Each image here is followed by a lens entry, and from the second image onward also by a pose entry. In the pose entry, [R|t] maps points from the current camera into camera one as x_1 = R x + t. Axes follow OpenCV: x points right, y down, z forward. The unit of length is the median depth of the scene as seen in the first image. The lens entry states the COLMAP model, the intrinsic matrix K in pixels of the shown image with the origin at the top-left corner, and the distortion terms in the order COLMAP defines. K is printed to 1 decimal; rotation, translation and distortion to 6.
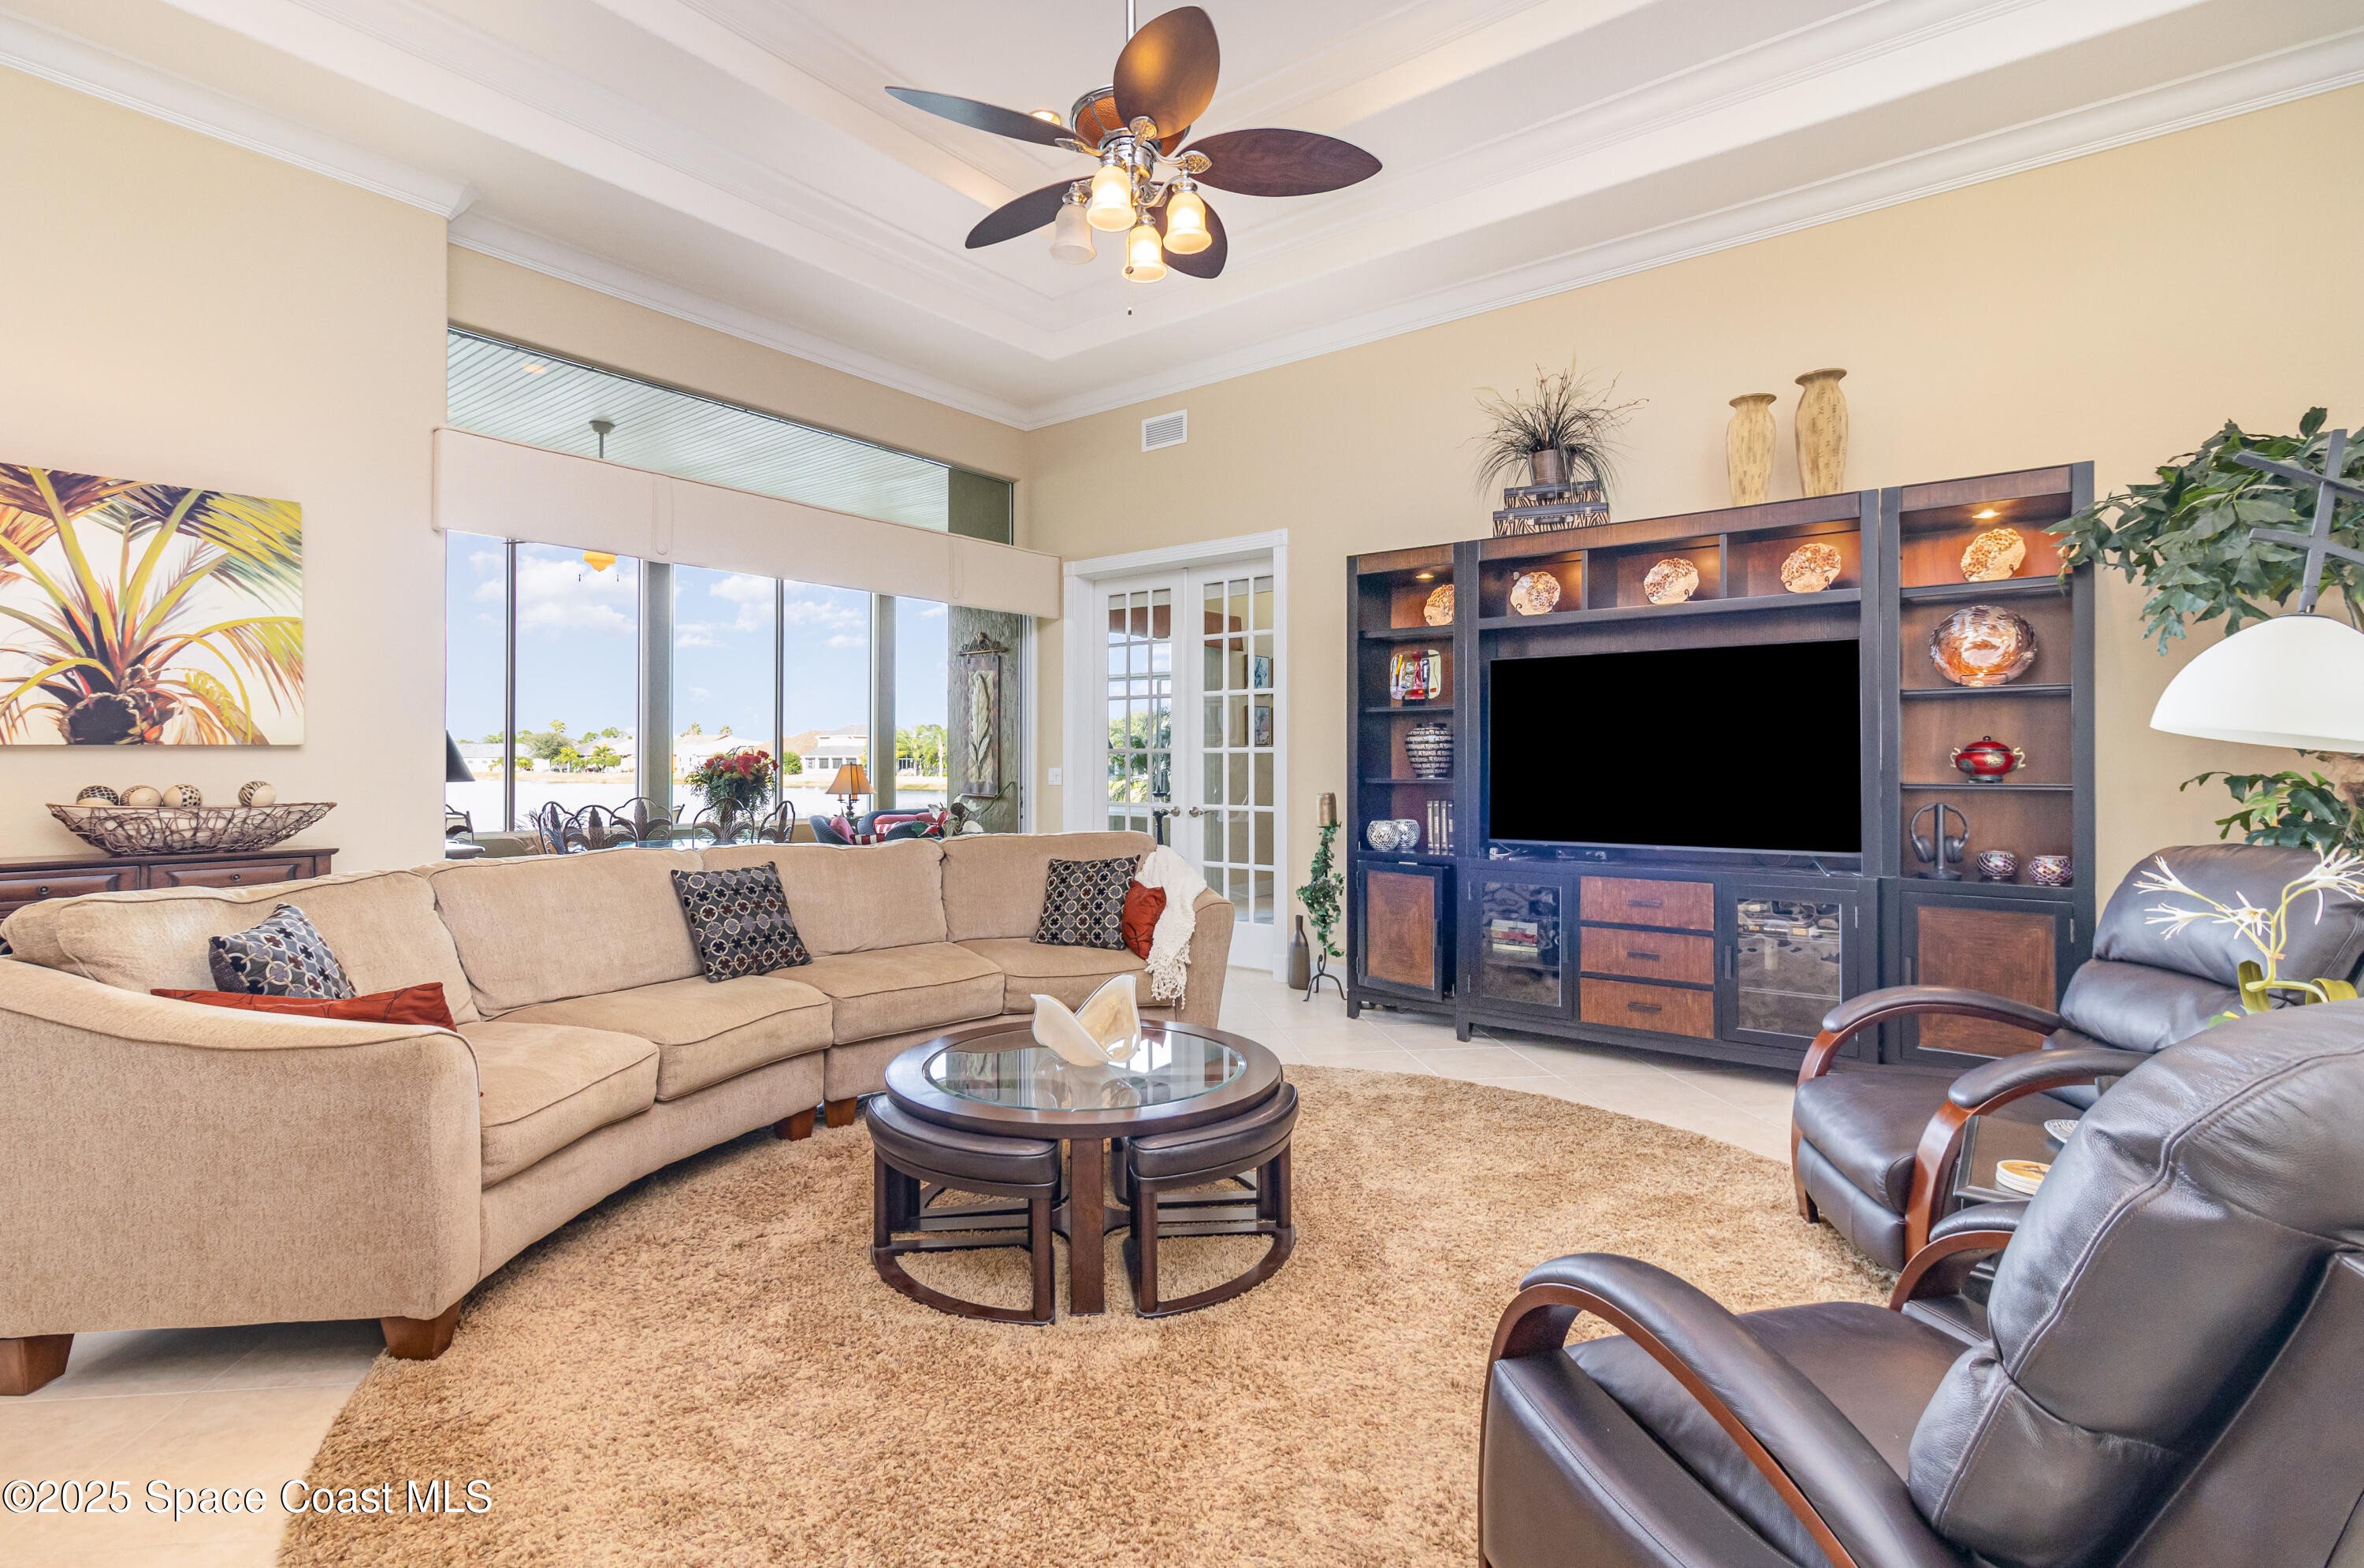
lens RADIAL K [[1106.7, 0, 1170.0], [0, 1106.7, 765.2], [0, 0, 1]] dist [0.000011, 0.000018]
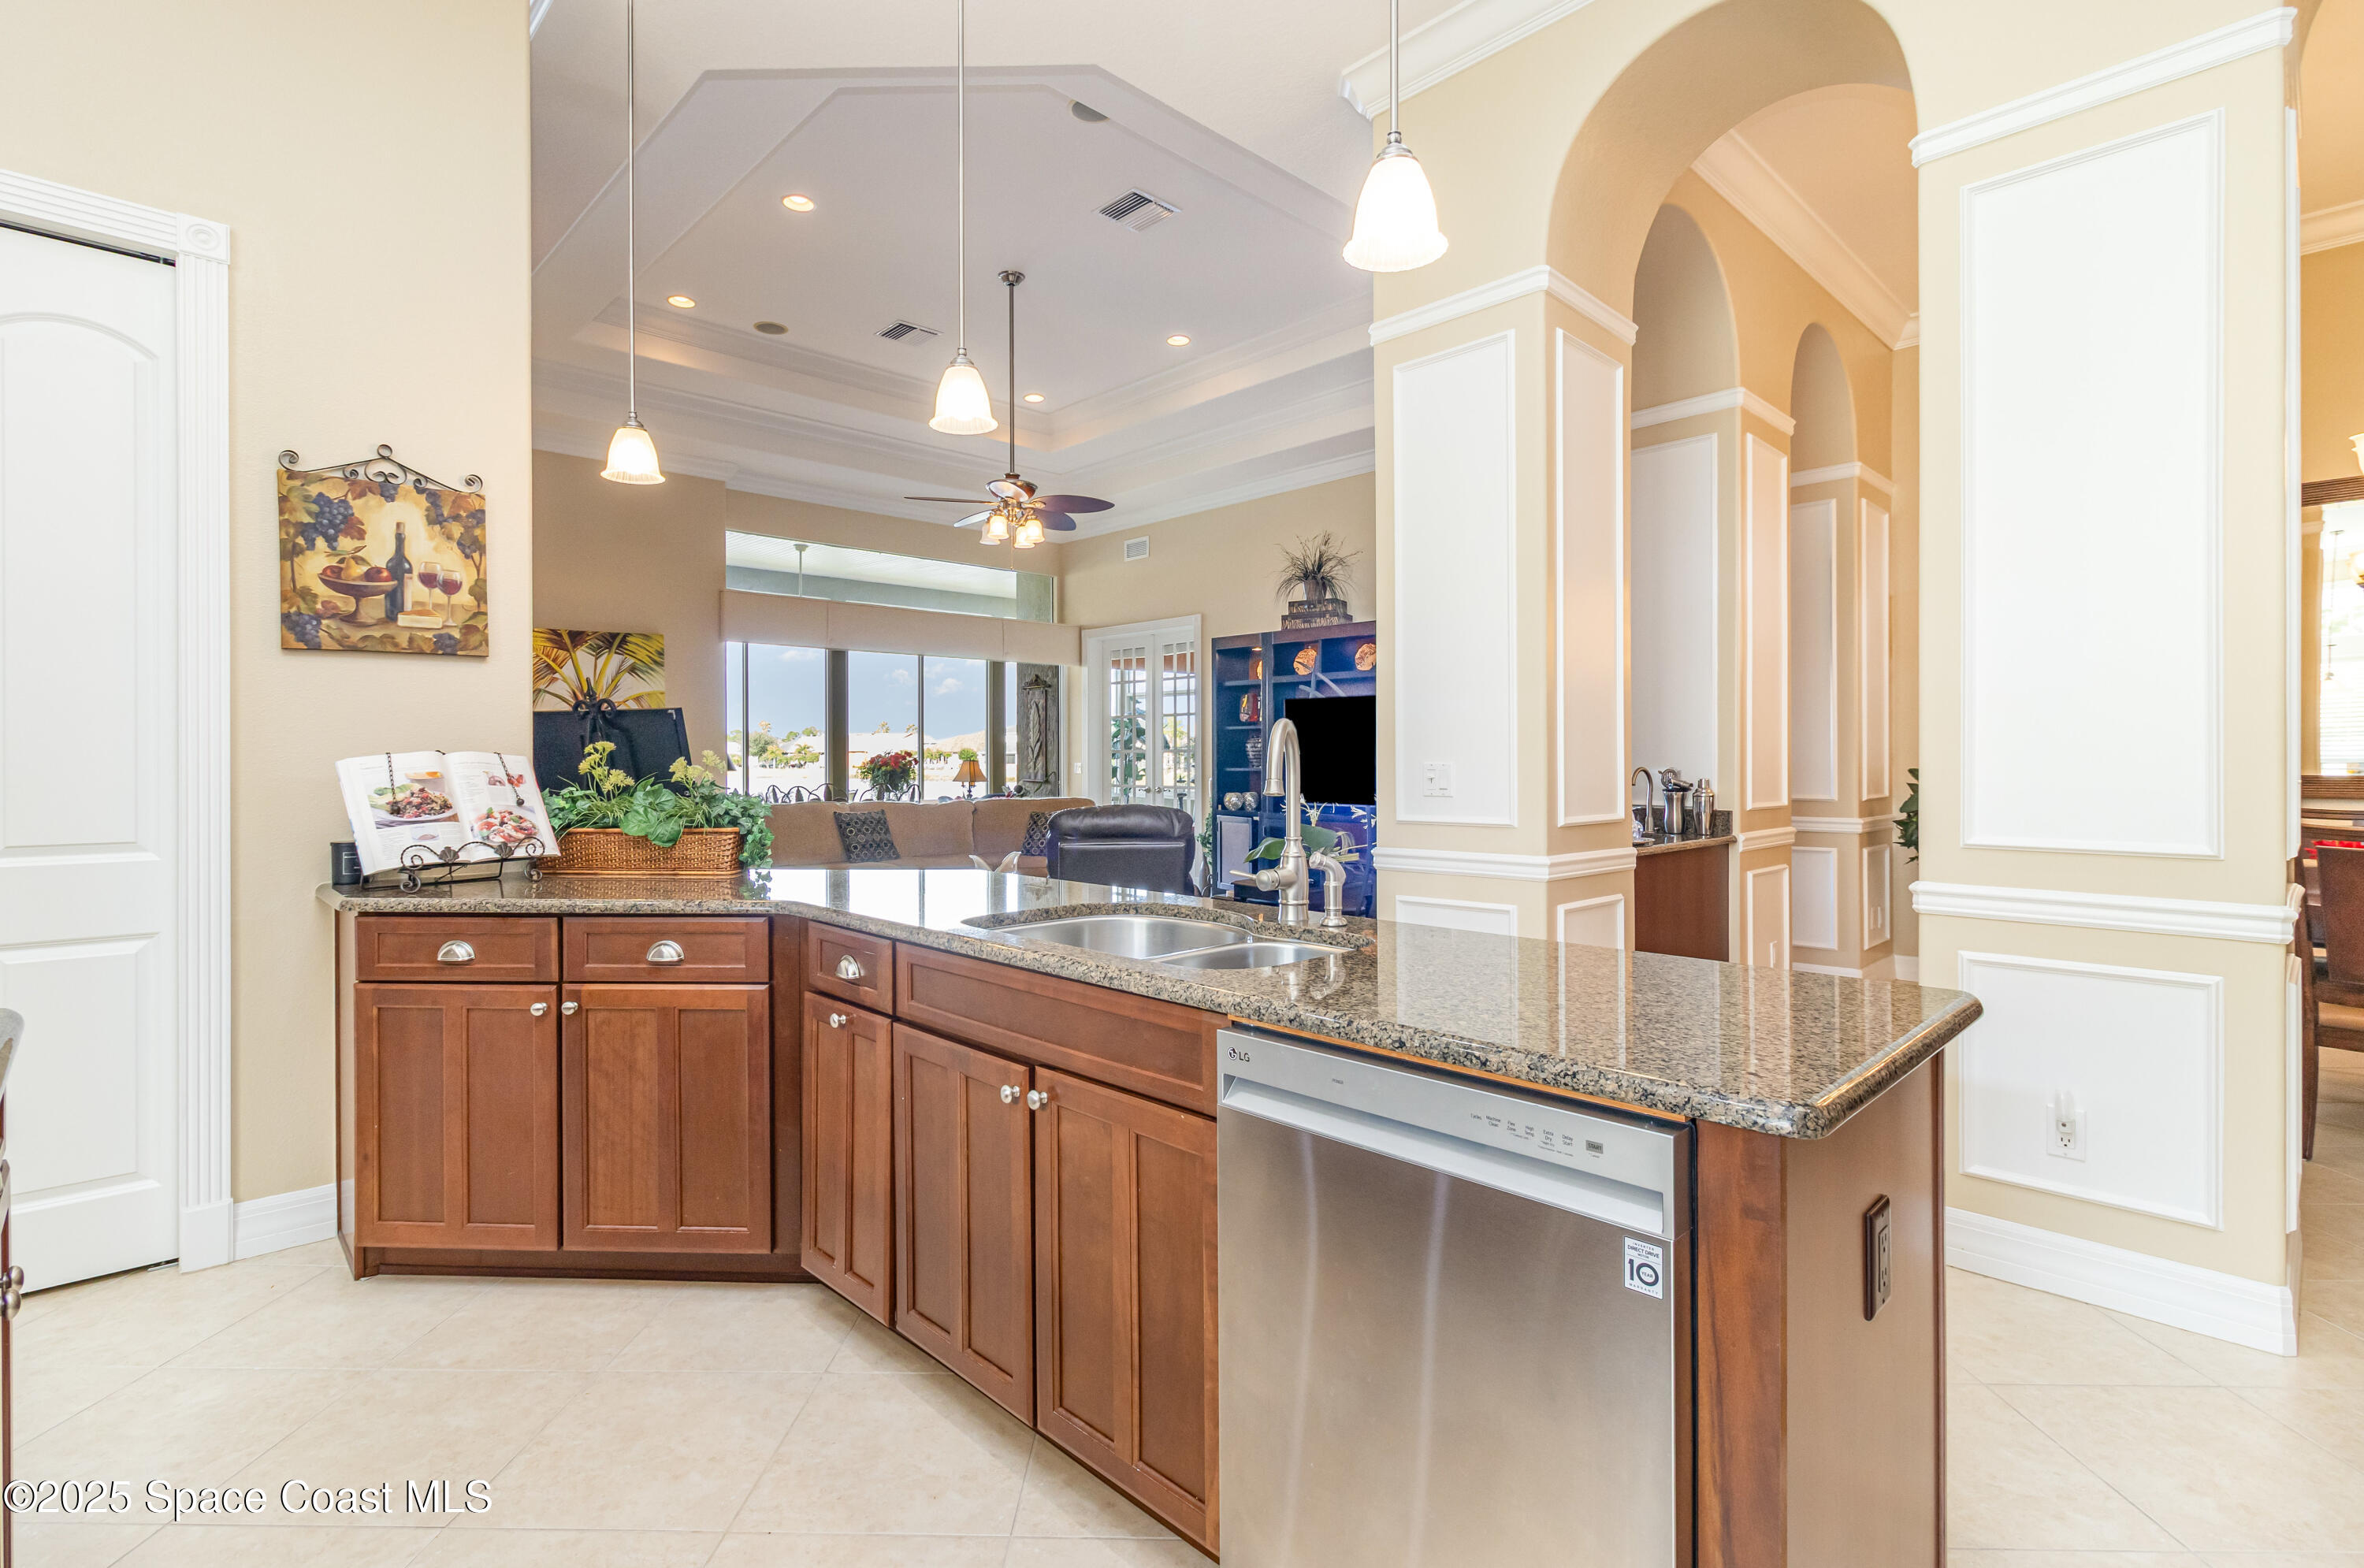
lens RADIAL K [[1106.7, 0, 1187.6], [0, 1106.7, 772.4], [0, 0, 1]] dist [0.000011, 0.000018]
pose [[0.990288, -0.001868, -0.139022, 0.355721], [0.003594, 0.999920, 0.012165, -0.002912], [0.138988, -0.012547, 0.990215, -0.695284]]
